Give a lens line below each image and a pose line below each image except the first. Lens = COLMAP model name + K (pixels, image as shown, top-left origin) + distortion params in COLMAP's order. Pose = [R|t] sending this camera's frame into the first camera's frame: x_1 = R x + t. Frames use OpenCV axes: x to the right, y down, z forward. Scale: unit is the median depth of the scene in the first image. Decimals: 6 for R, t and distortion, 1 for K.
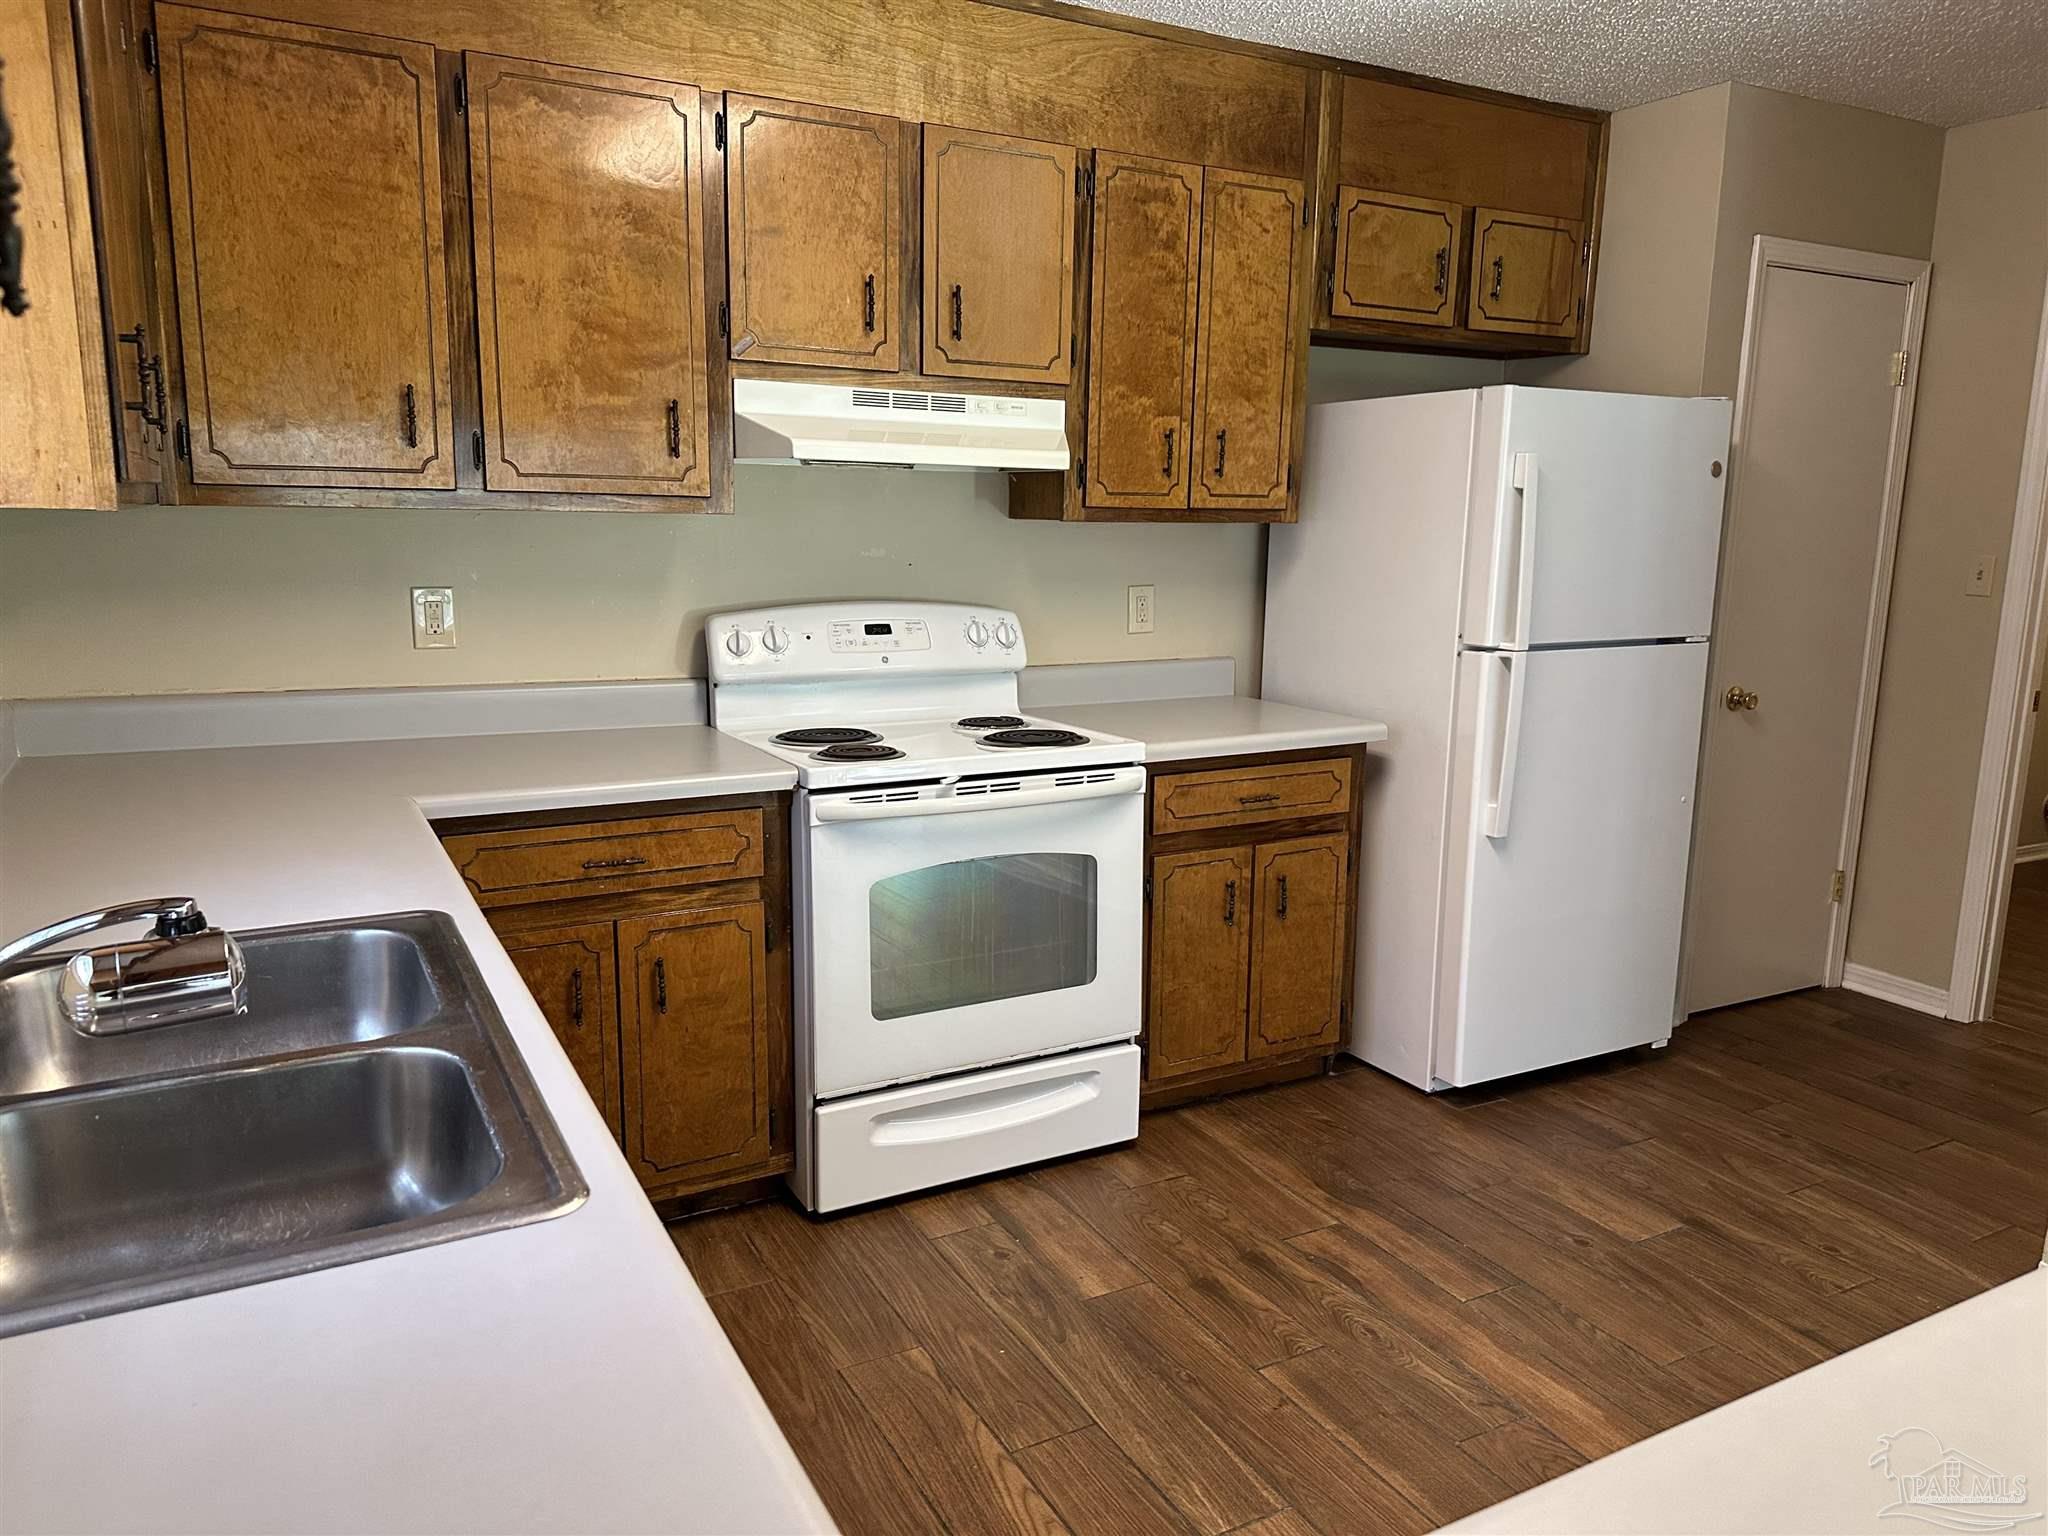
lens RADIAL K [[1470.2, 0, 1149.5], [0, 1470.2, 828.4], [0, 0, 1]] dist [0.064800, -0.072563]
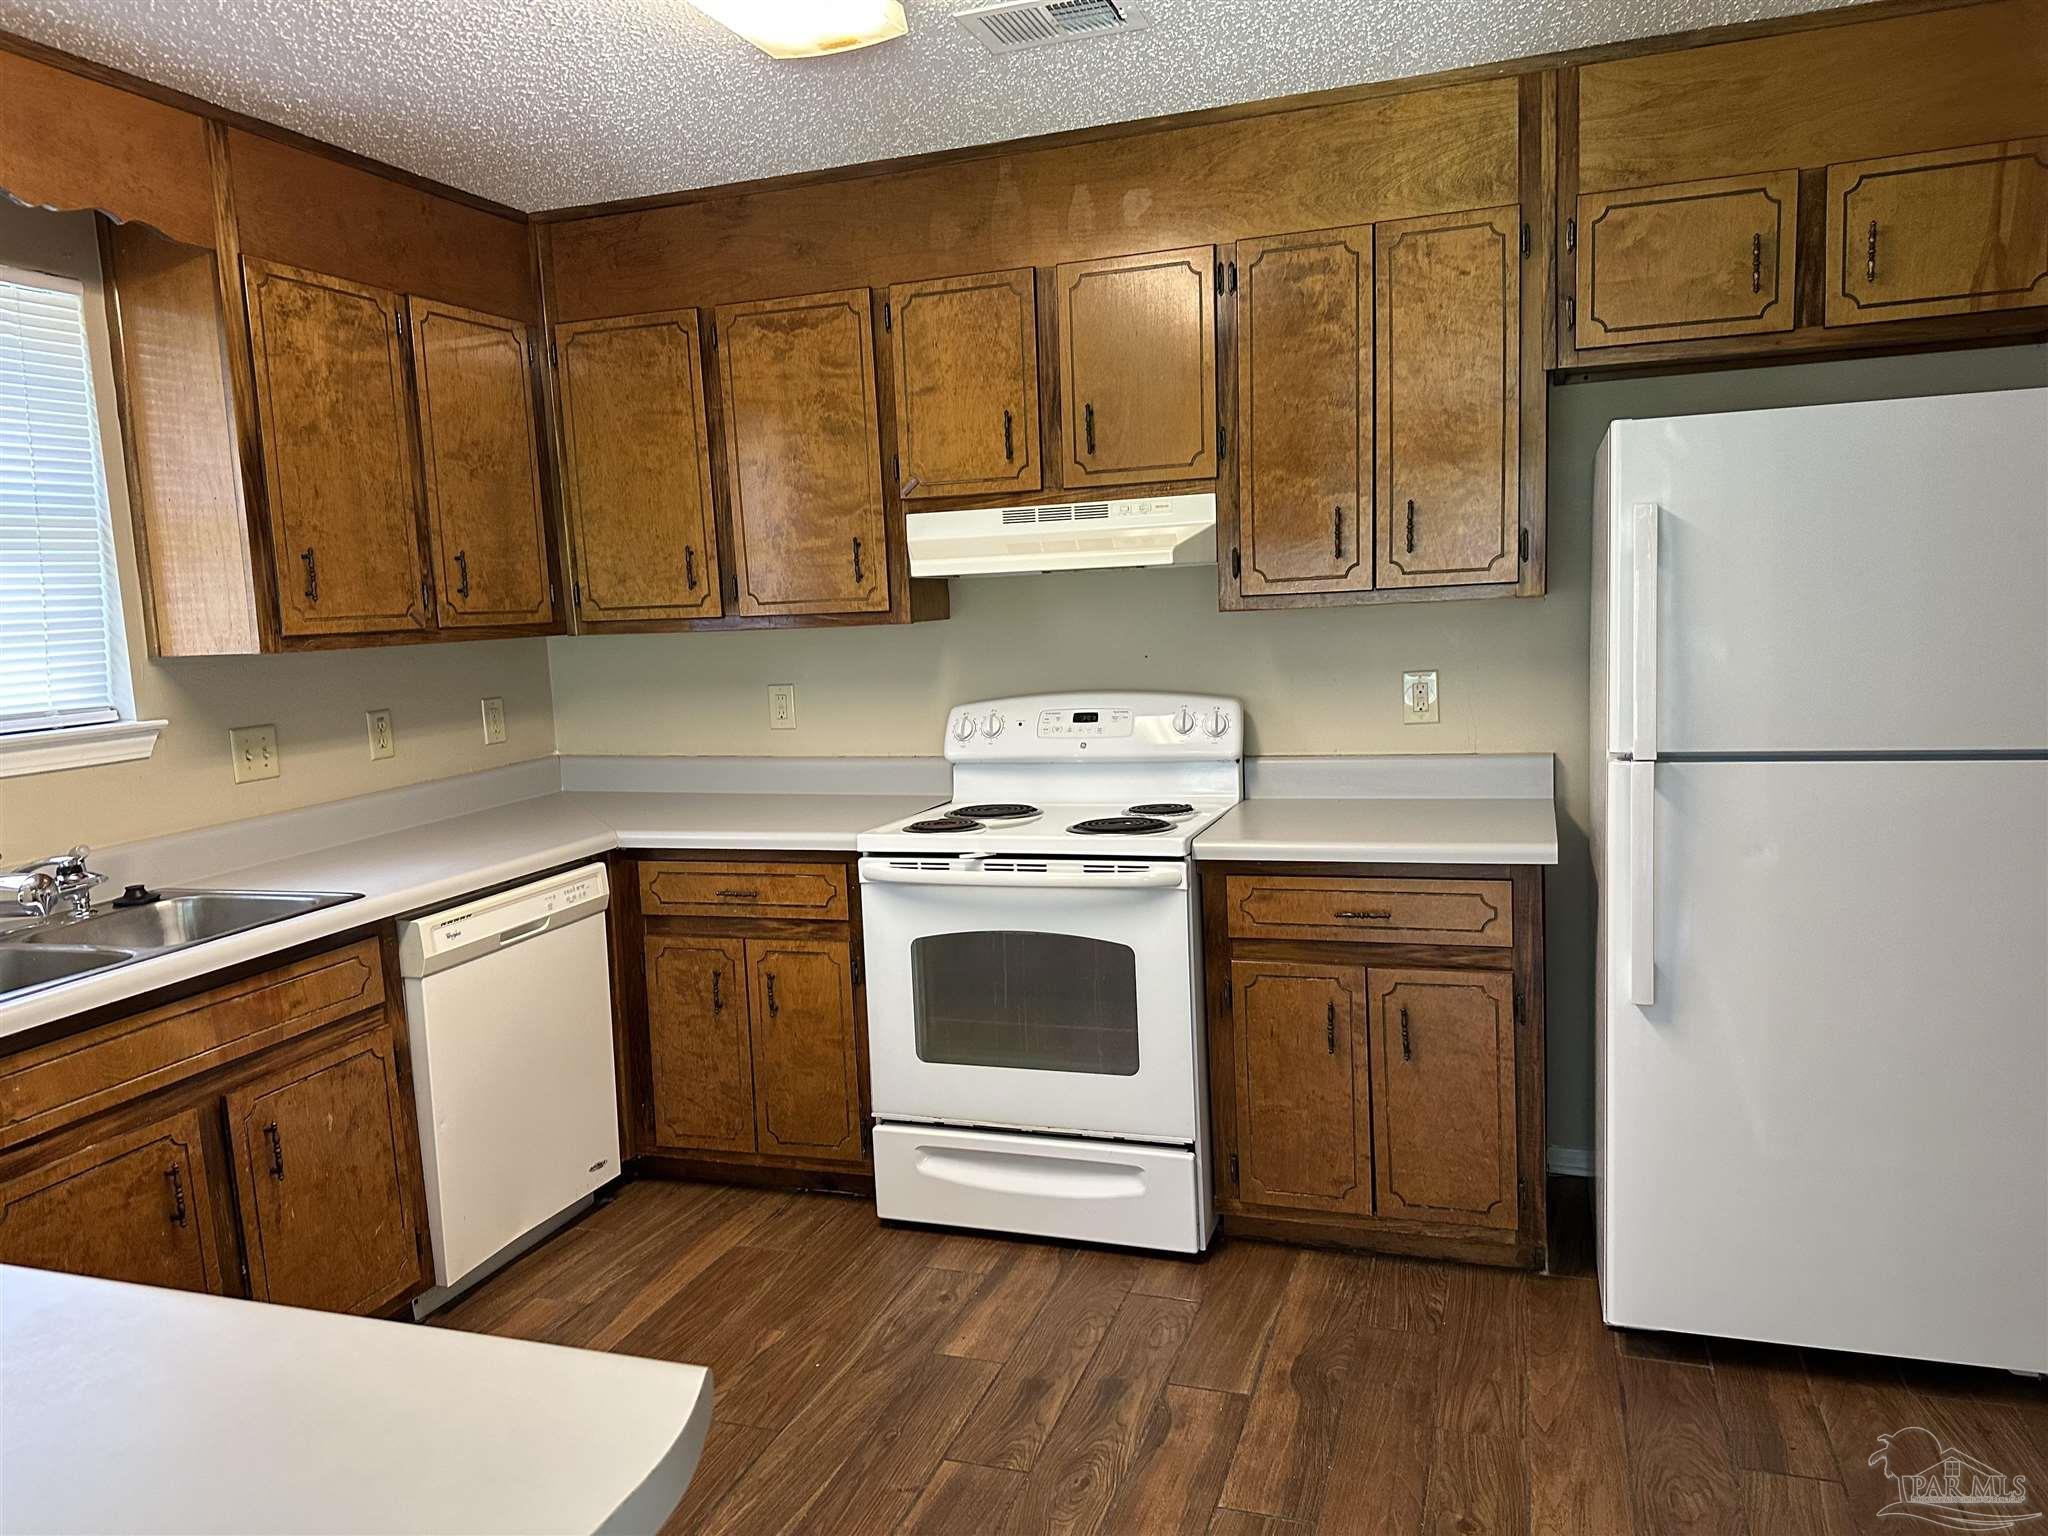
lens RADIAL K [[1470.2, 0, 903.2], [0, 1470.2, 824.4], [0, 0, 1]] dist [0.064800, -0.072563]
pose [[0.631235, 0.071093, -0.772327, 0.646775], [-0.112222, 0.993683, -0.000251, -0.047609], [0.767430, 0.086830, 0.635225, 0.244547]]
